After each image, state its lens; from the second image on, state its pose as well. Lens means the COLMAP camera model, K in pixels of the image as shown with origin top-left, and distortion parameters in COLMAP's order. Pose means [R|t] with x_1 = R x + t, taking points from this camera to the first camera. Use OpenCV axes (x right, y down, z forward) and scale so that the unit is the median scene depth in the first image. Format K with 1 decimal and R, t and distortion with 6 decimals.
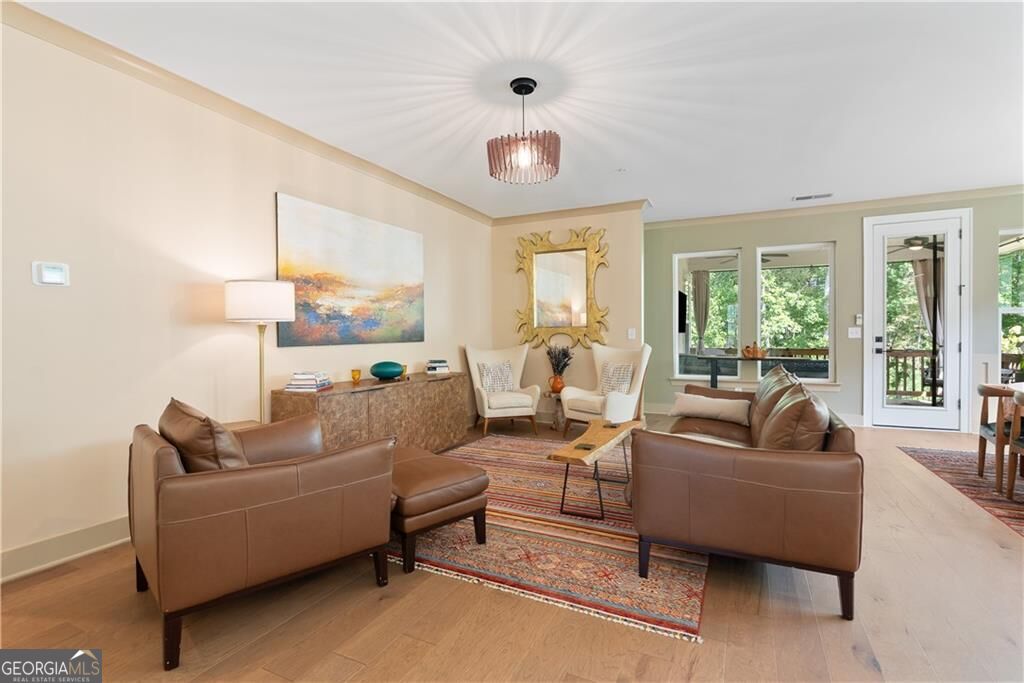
lens RADIAL K [[494.5, 0, 511.1], [0, 494.5, 339.8], [0, 0, 1]] dist [-0.004254, 0.004269]
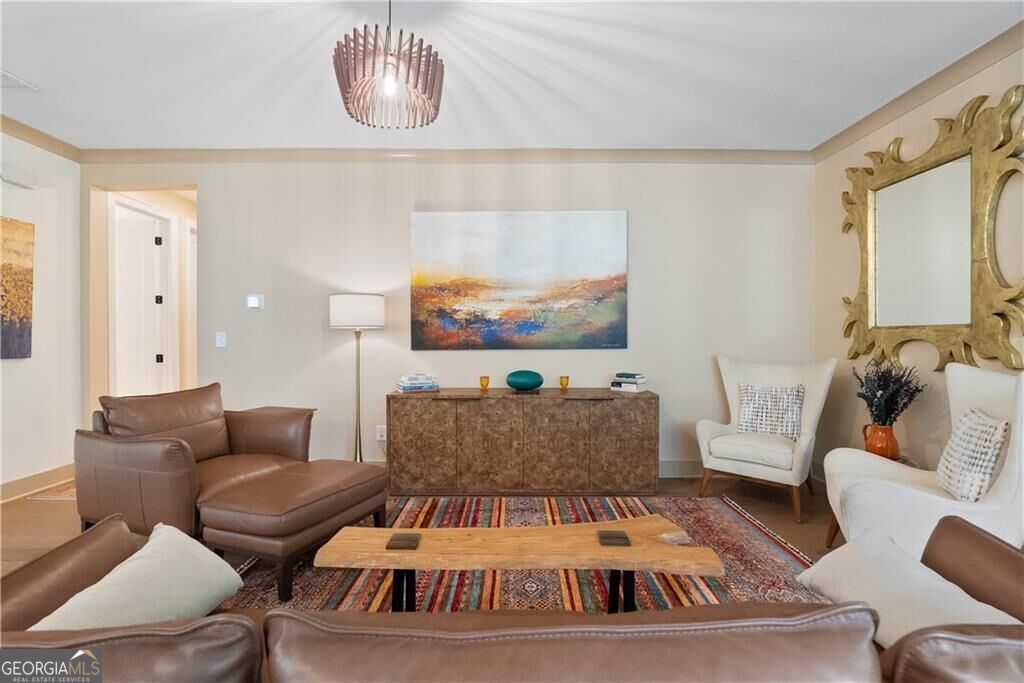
lens RADIAL K [[464.2, 0, 505.6], [0, 464.2, 340.7], [0, 0, 1]] dist [-0.014301, 0.005908]
pose [[0.433399, 0.013198, -0.901105, 0.422286], [-0.012271, 0.999886, 0.008742, -0.013410], [0.901119, 0.007269, 0.433512, 0.543420]]
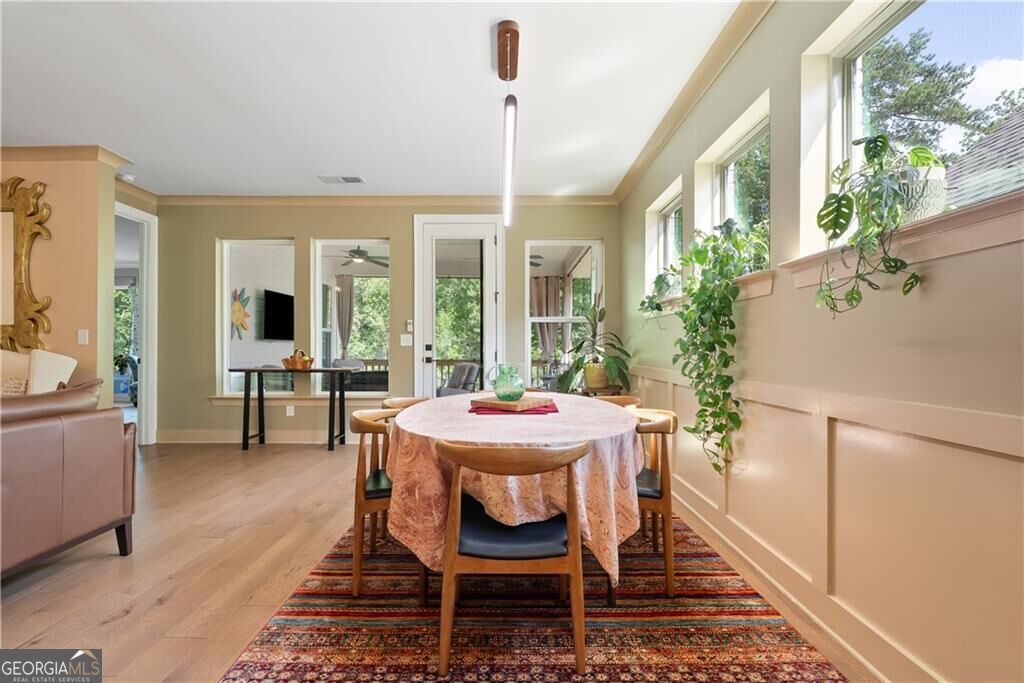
lens RADIAL K [[464.2, 0, 507.3], [0, 464.2, 347.8], [0, 0, 1]] dist [-0.014301, 0.005908]
pose [[0.905189, 0.007702, 0.424940, 0.605963], [-0.002864, 0.999924, -0.012023, 0.011449], [-0.425000, 0.009667, 0.905142, 0.181092]]
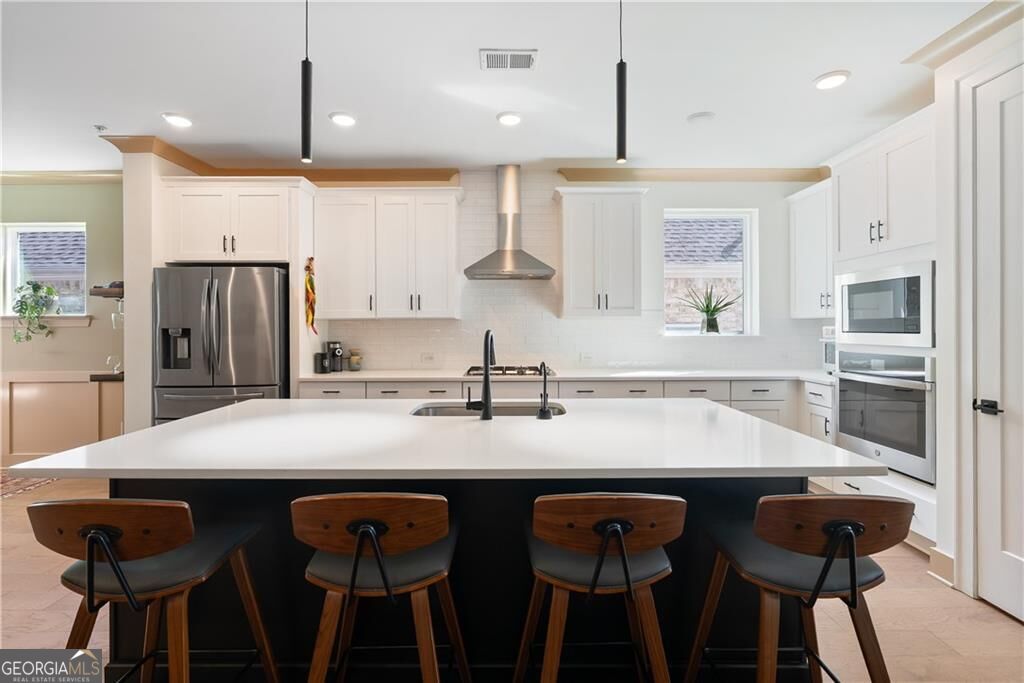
lens RADIAL K [[464.2, 0, 511.9], [0, 464.2, 328.0], [0, 0, 1]] dist [-0.014301, 0.005908]
pose [[-0.435644, 0.008235, 0.900081, -0.202365], [0.015581, 0.999877, -0.001607, -0.026841], [-0.899984, 0.013324, -0.435719, -0.074341]]
